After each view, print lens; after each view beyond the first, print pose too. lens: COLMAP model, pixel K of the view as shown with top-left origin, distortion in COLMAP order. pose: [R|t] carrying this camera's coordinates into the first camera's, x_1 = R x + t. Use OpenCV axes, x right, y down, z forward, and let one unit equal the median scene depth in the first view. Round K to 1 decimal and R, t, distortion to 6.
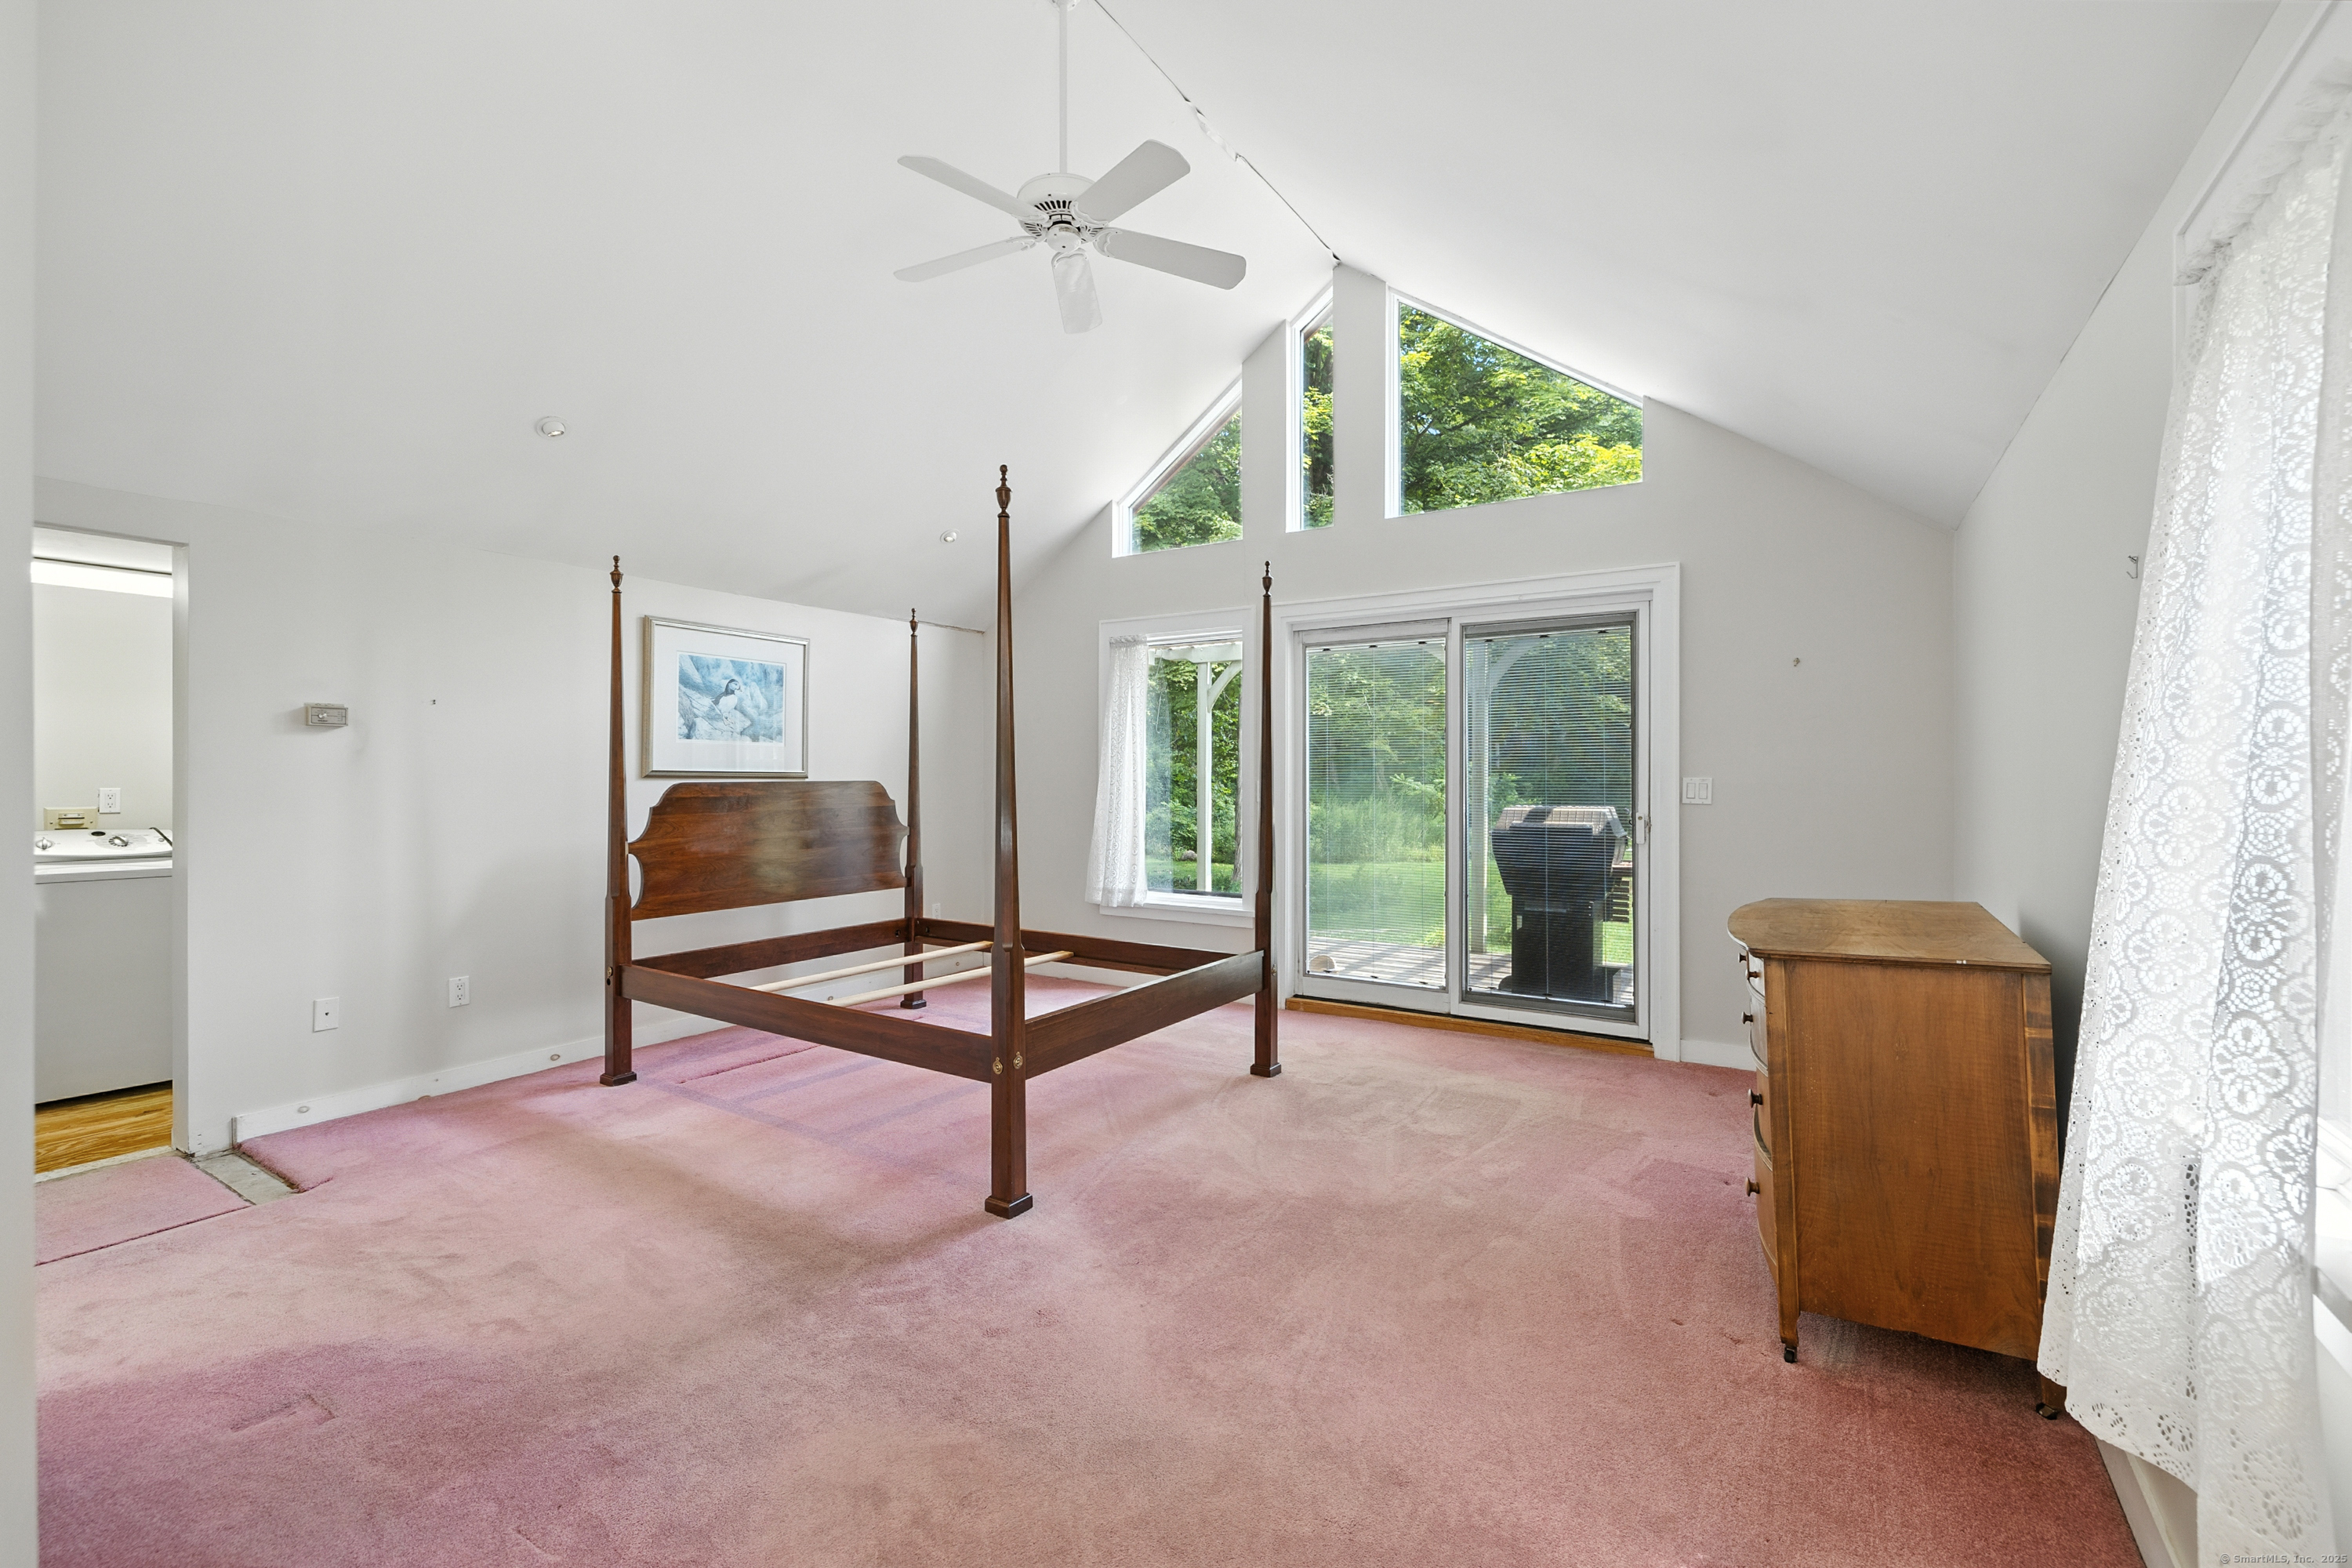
lens RADIAL K [[999.0, 0, 1181.3], [0, 999.0, 772.5], [0, 0, 1]] dist [-0.002316, -0.000142]
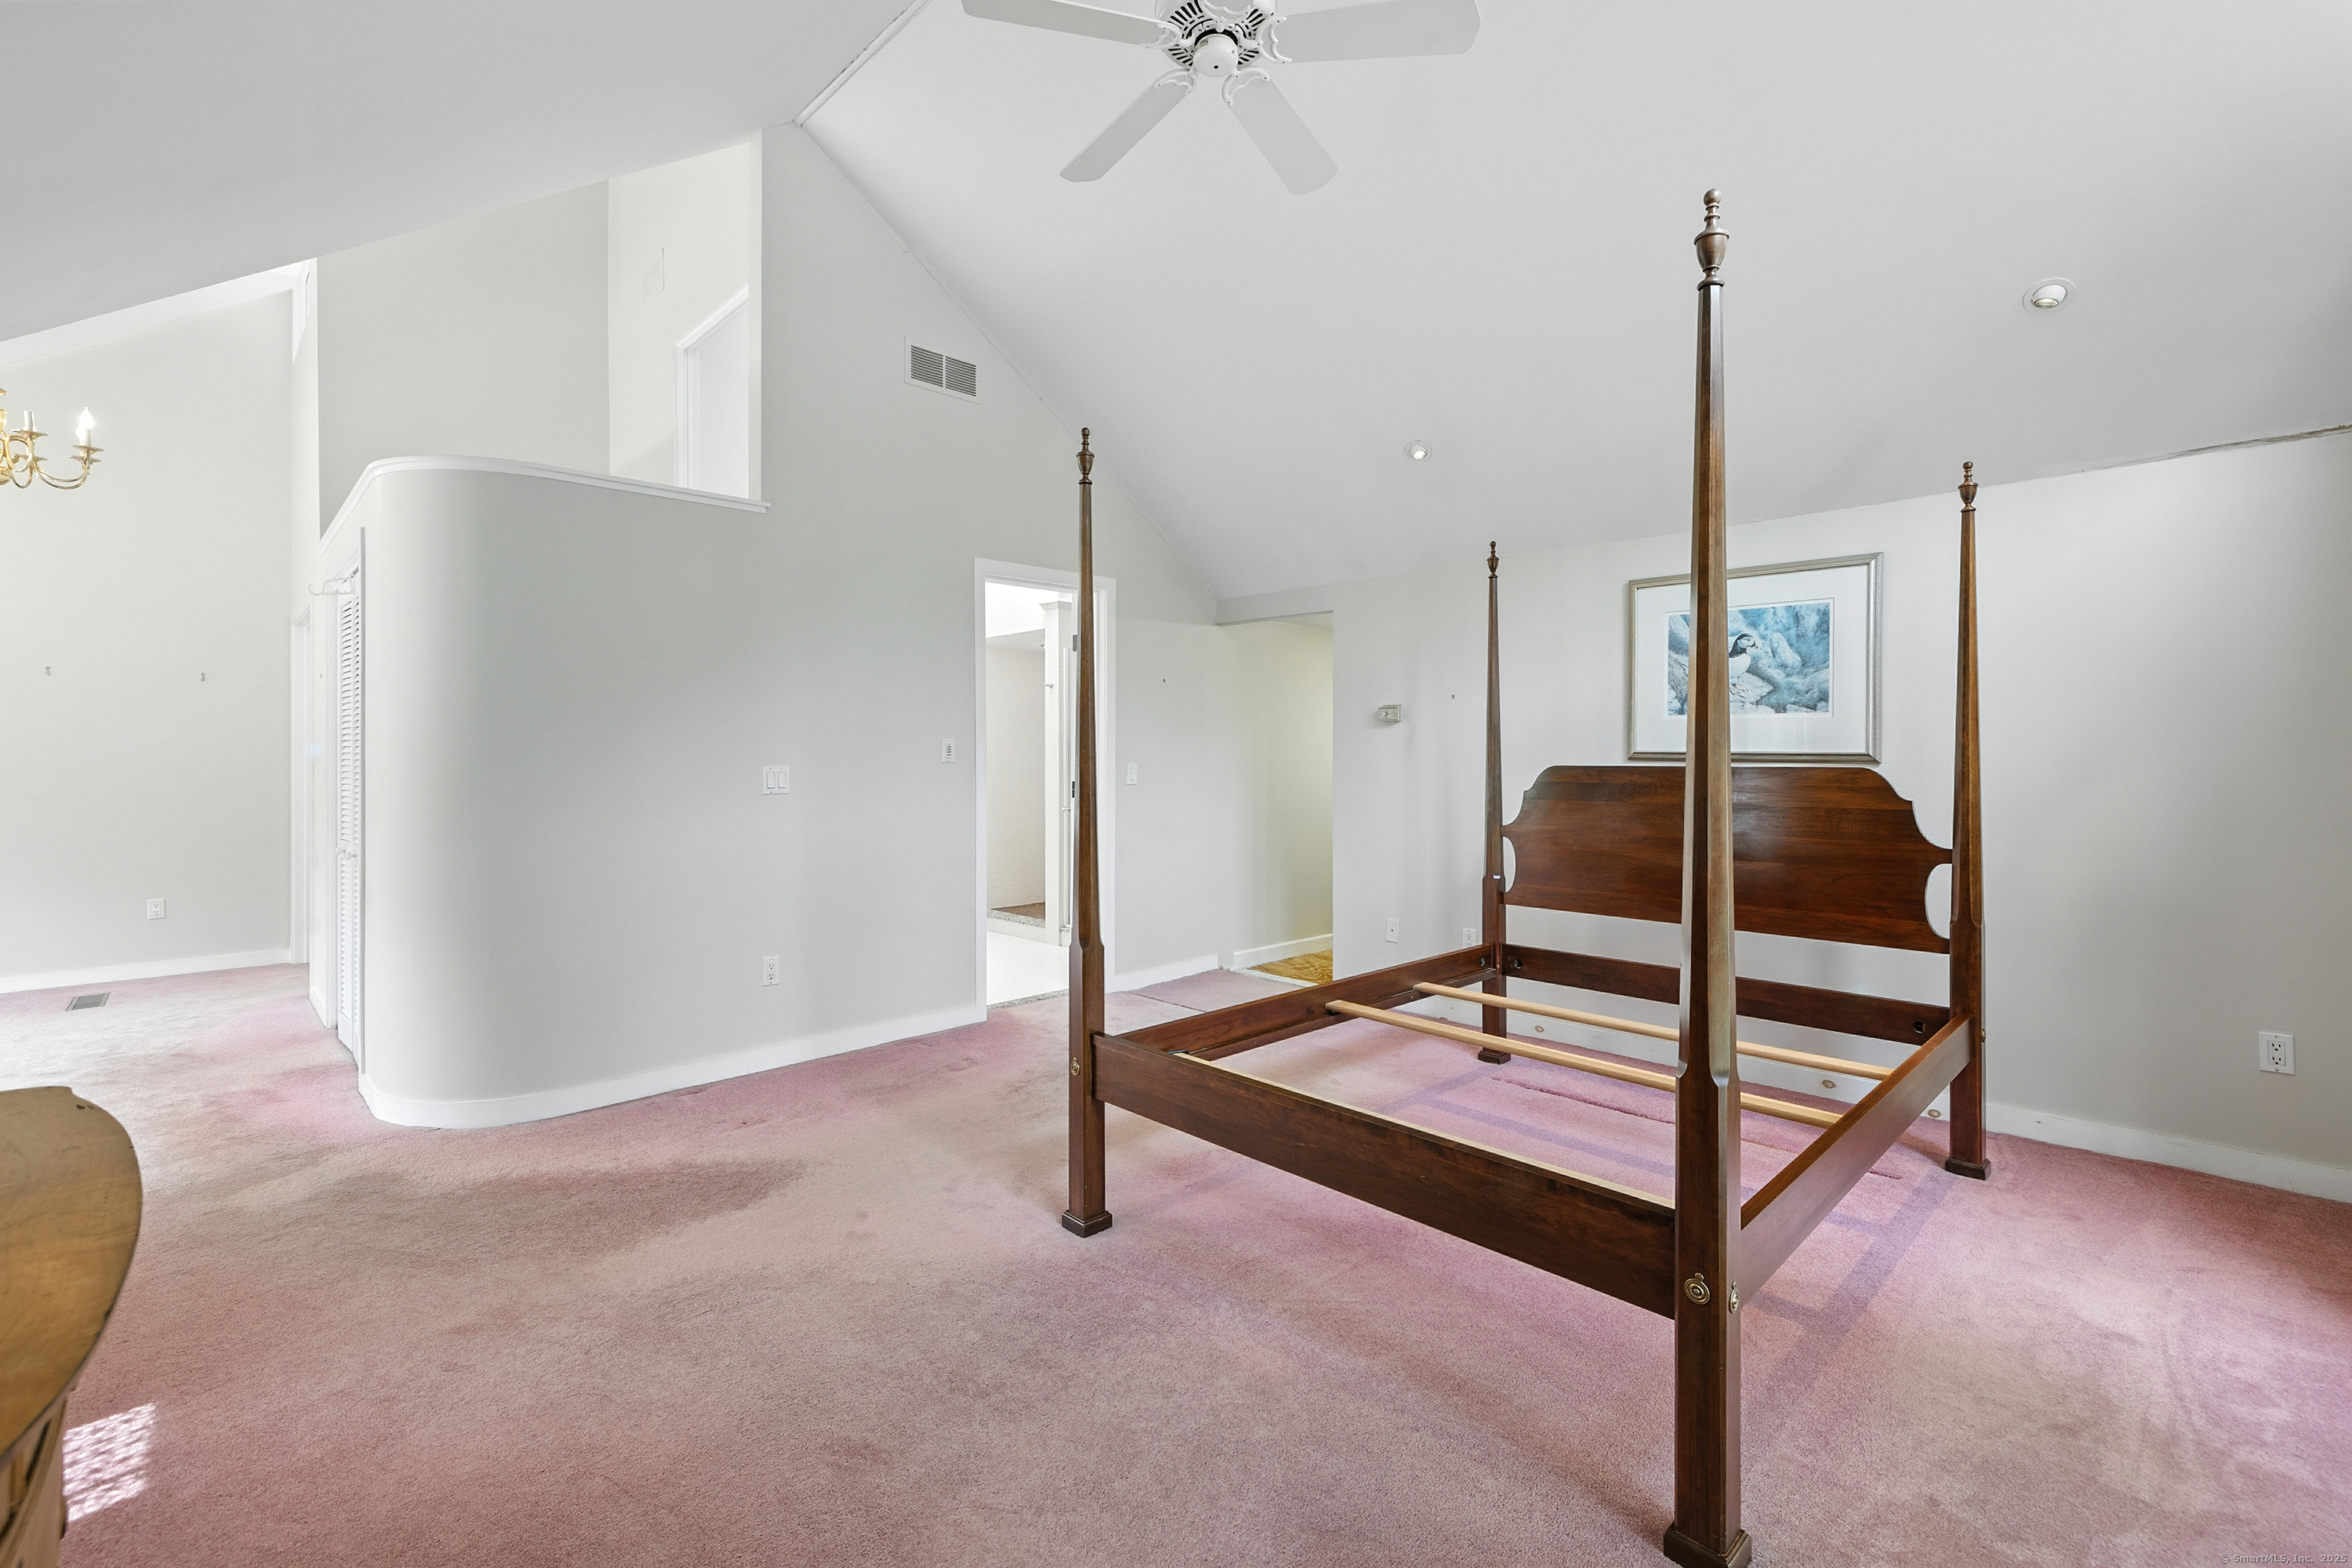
lens RADIAL K [[1016.5, 0, 1176.3], [0, 1016.5, 758.9], [0, 0, 1]] dist [0.019676, 0.000007]
pose [[-0.232184, 0.000277, -0.972672, 0.497464], [-0.001017, 0.999999, 0.000528, 0.003896], [0.972671, 0.001111, -0.232184, 0.888620]]
